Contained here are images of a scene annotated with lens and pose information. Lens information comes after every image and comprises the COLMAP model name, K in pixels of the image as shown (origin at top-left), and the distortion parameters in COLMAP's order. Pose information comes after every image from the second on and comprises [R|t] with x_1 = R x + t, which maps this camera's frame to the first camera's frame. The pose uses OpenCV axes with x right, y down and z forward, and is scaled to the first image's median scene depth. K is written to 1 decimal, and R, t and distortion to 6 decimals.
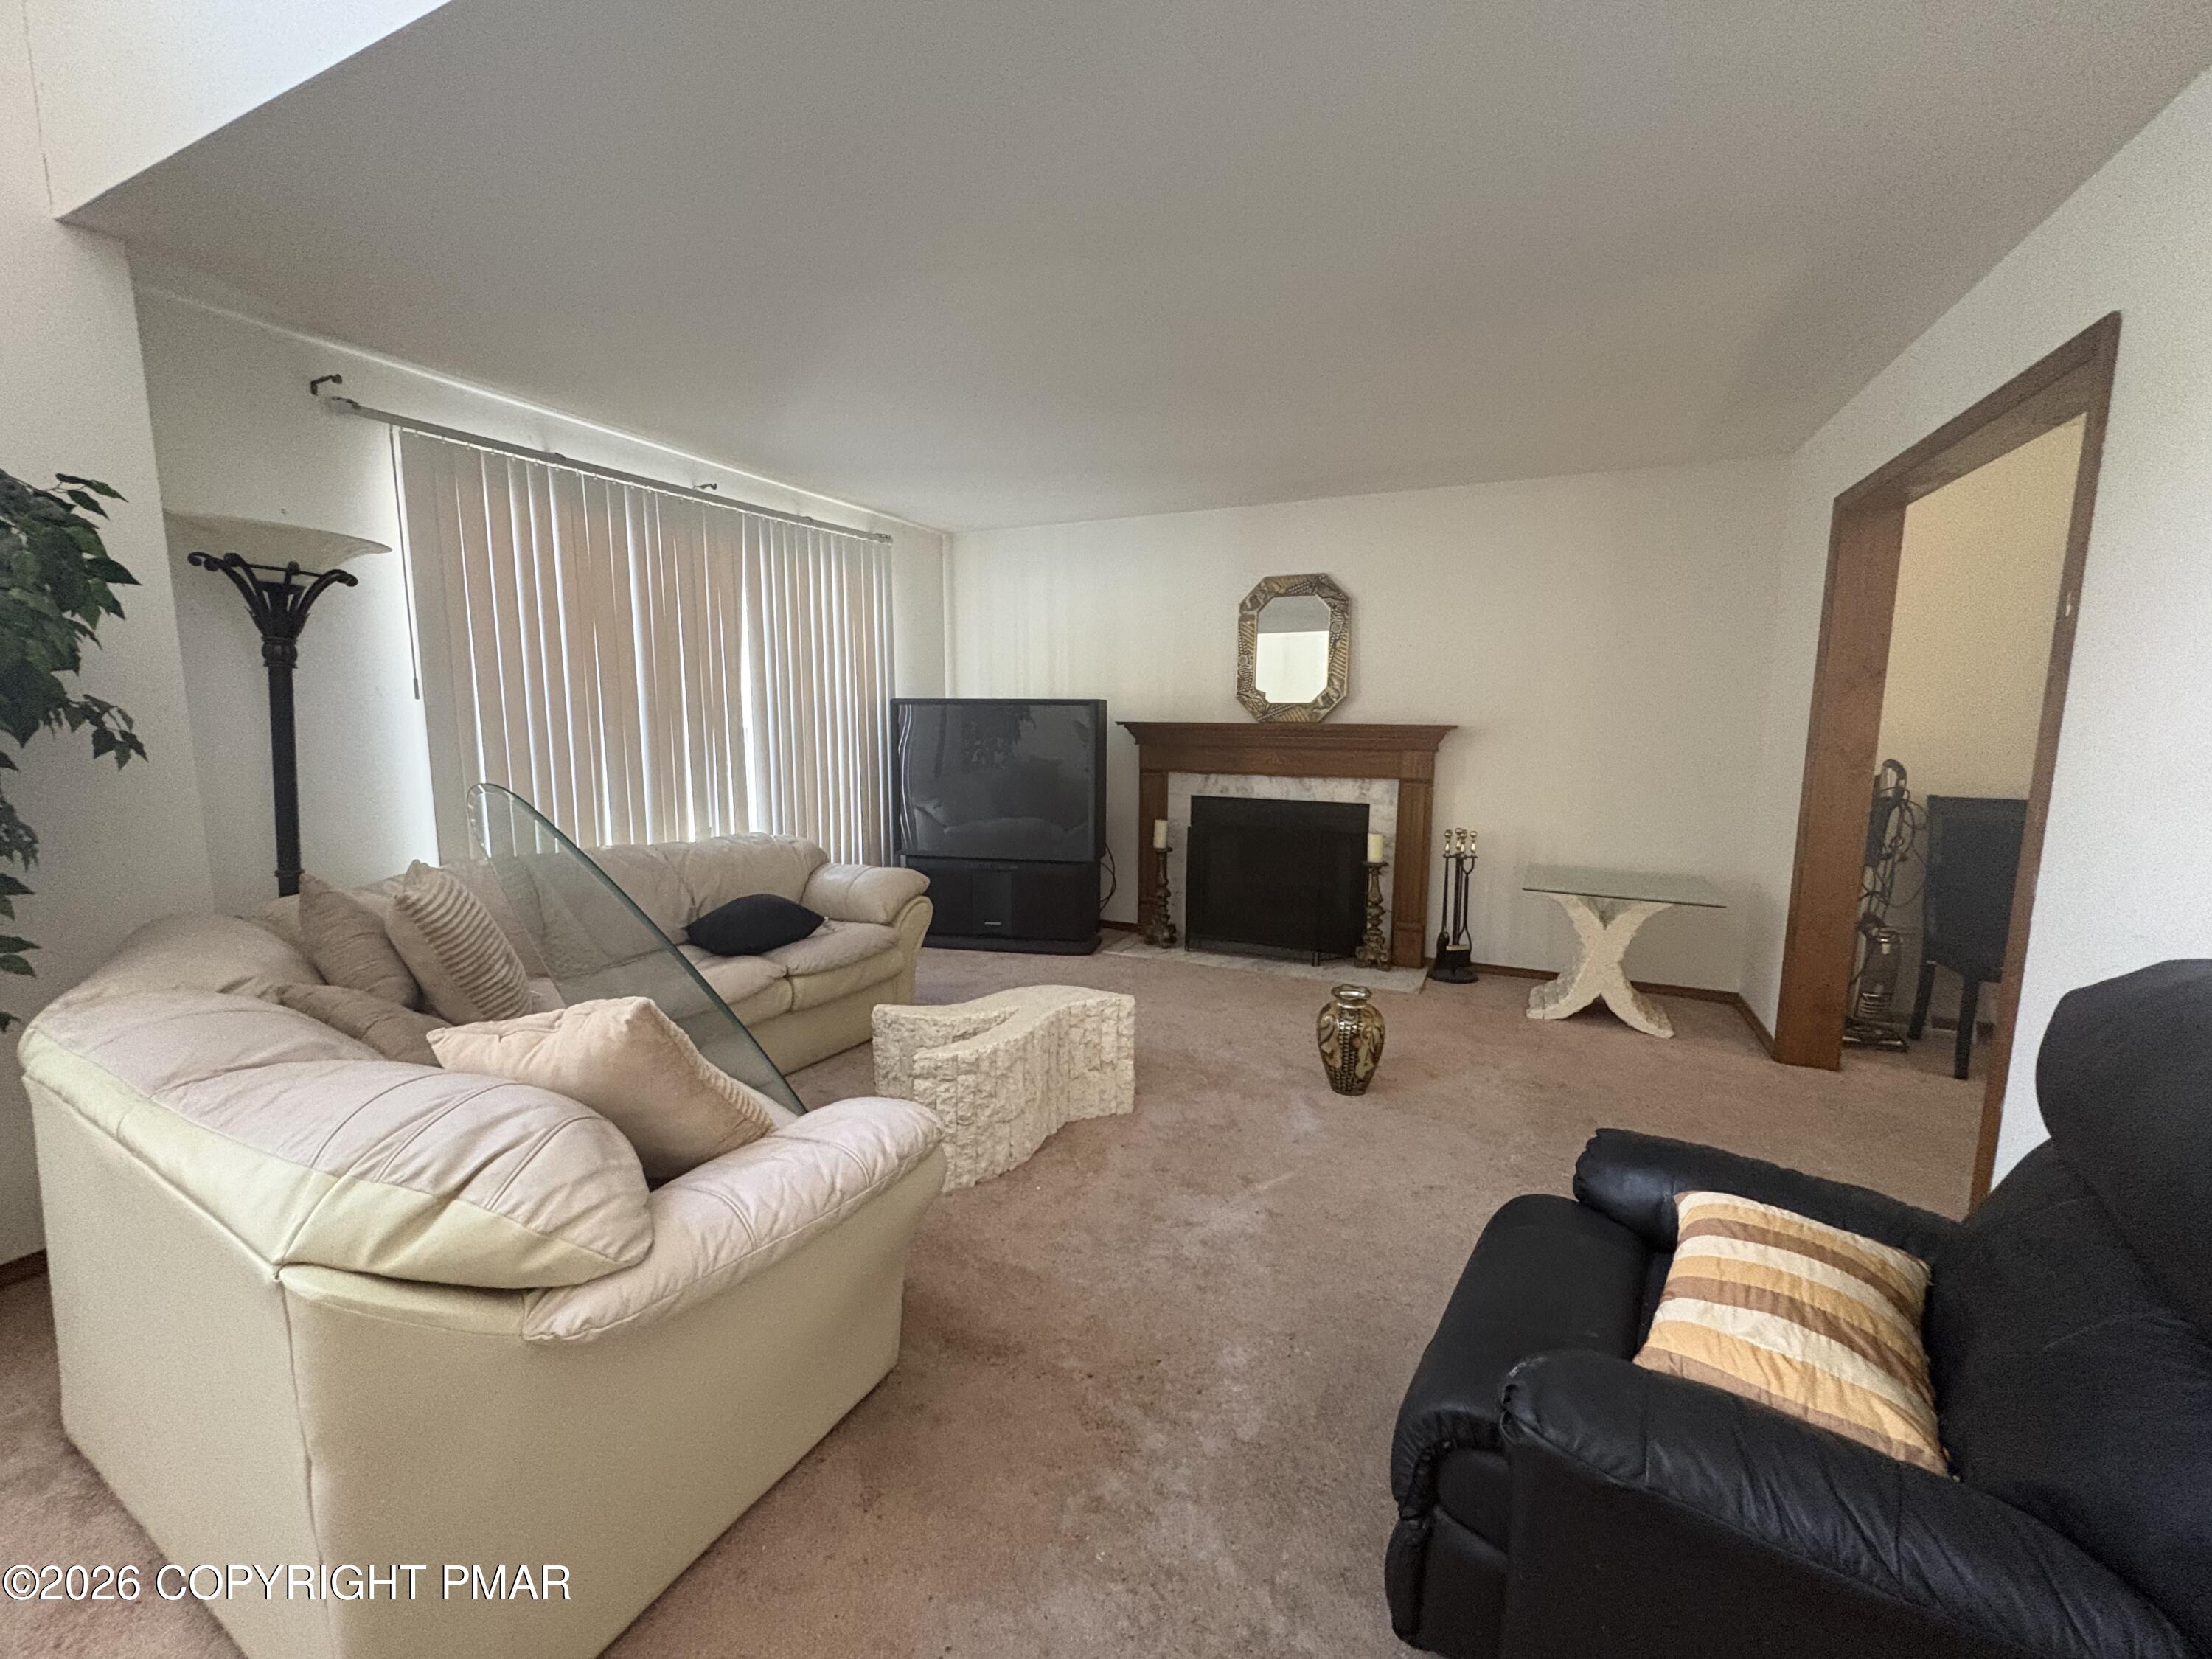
lens RADIAL K [[880.7, 0, 1113.4], [0, 880.7, 828.0], [0, 0, 1]] dist [0.001127, -0.000445]
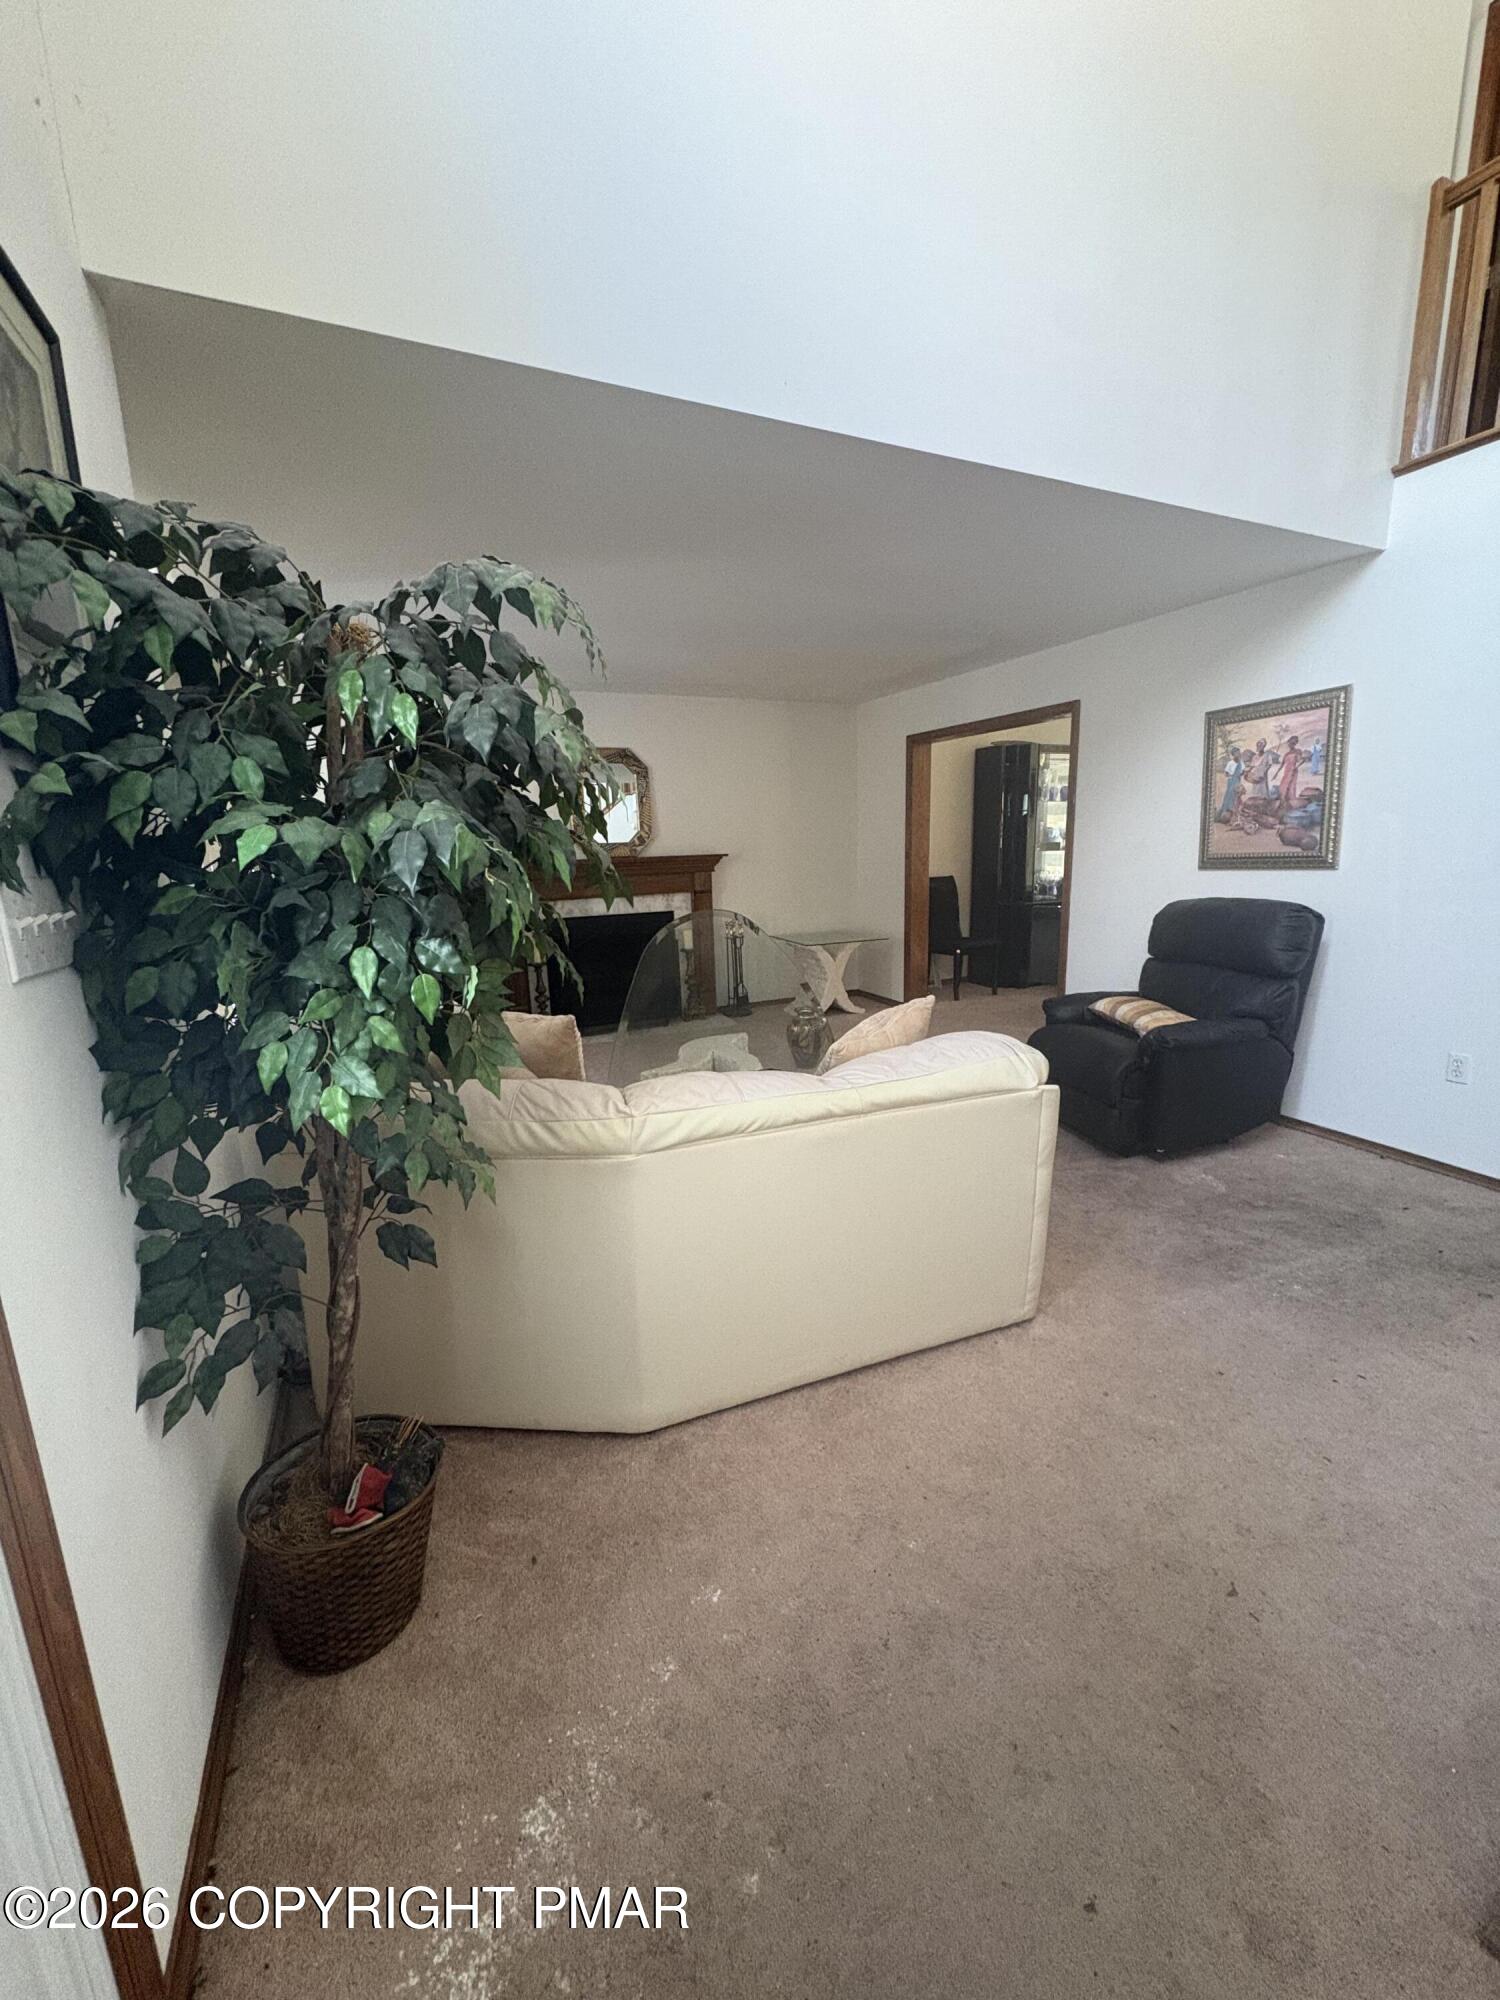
lens RADIAL K [[795.7, 0, 743.7], [0, 795.7, 998.3], [0, 0, 1]] dist [-0.002106, 0.000052]
pose [[0.659031, -0.175592, 0.731331, -0.787798], [0.133978, 0.984221, 0.115577, -0.026834], [-0.740086, 0.021813, 0.672158, 0.031115]]
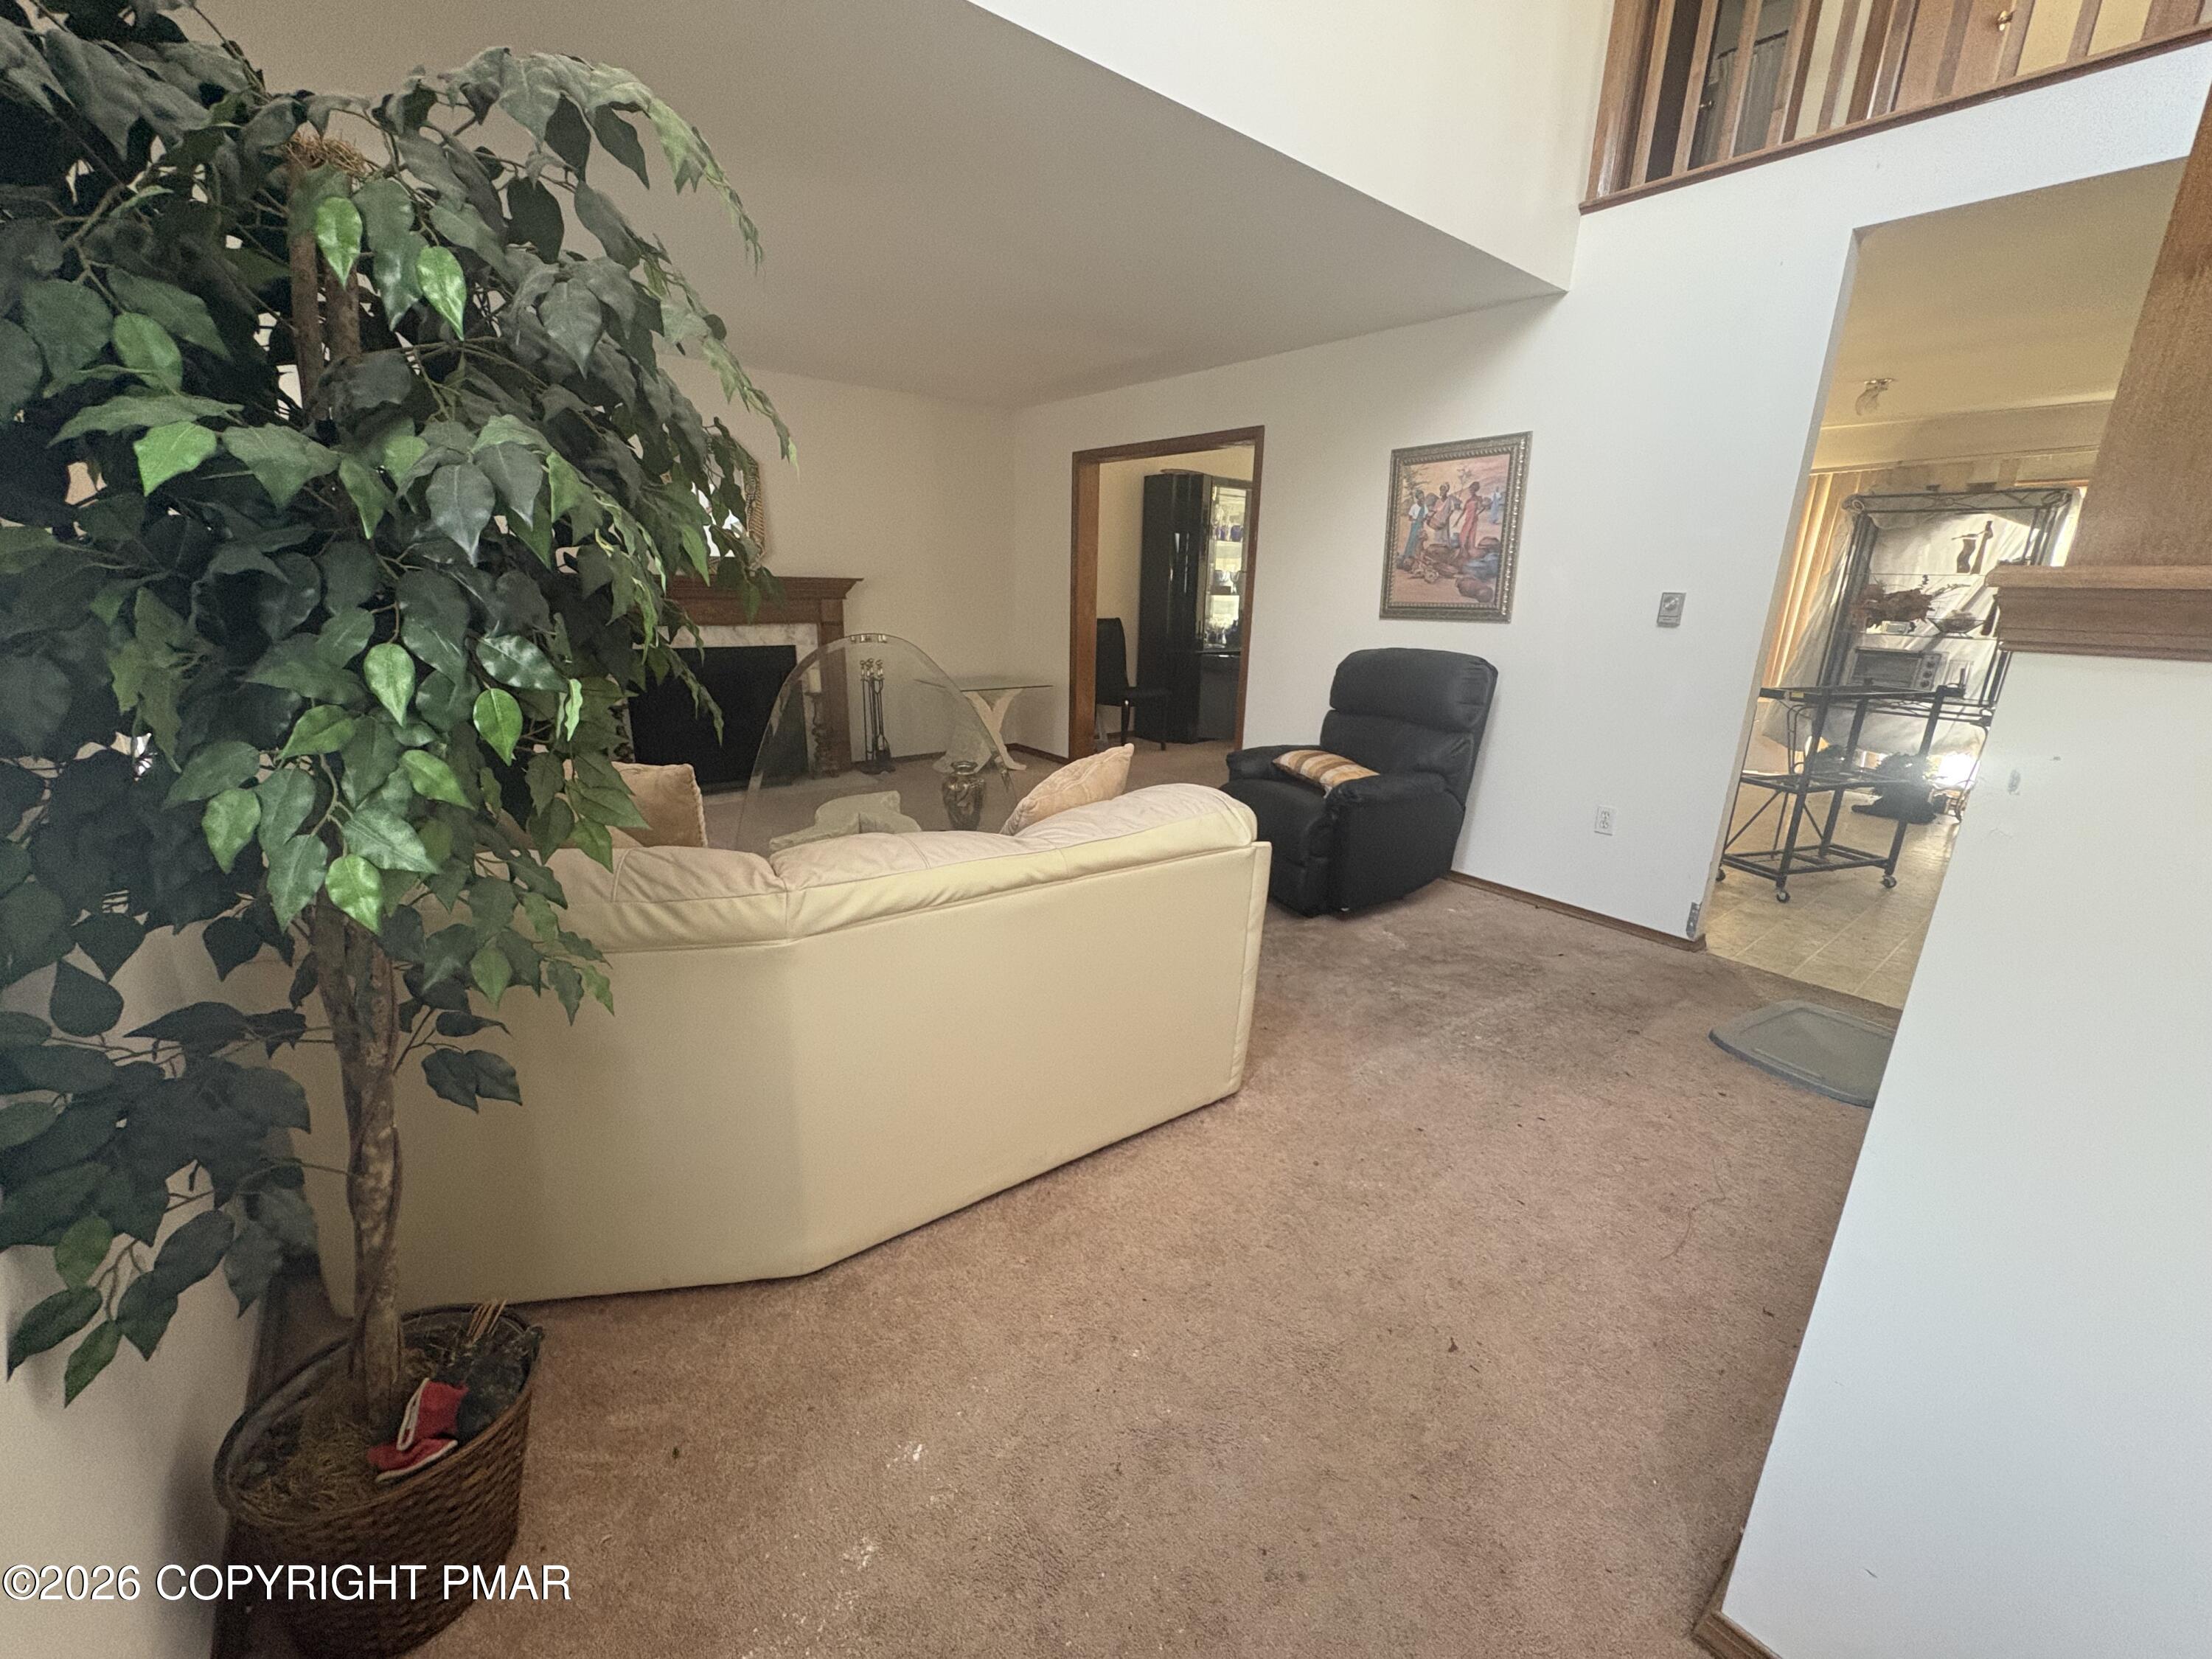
lens RADIAL K [[880.1, 0, 1099.8], [0, 880.1, 827.9], [0, 0, 1]] dist [-0.002106, 0.000052]
pose [[0.450687, -0.242241, 0.859186, -0.776429], [0.095770, 0.970043, 0.223260, -0.017141], [-0.887530, -0.018336, 0.460385, 0.087367]]
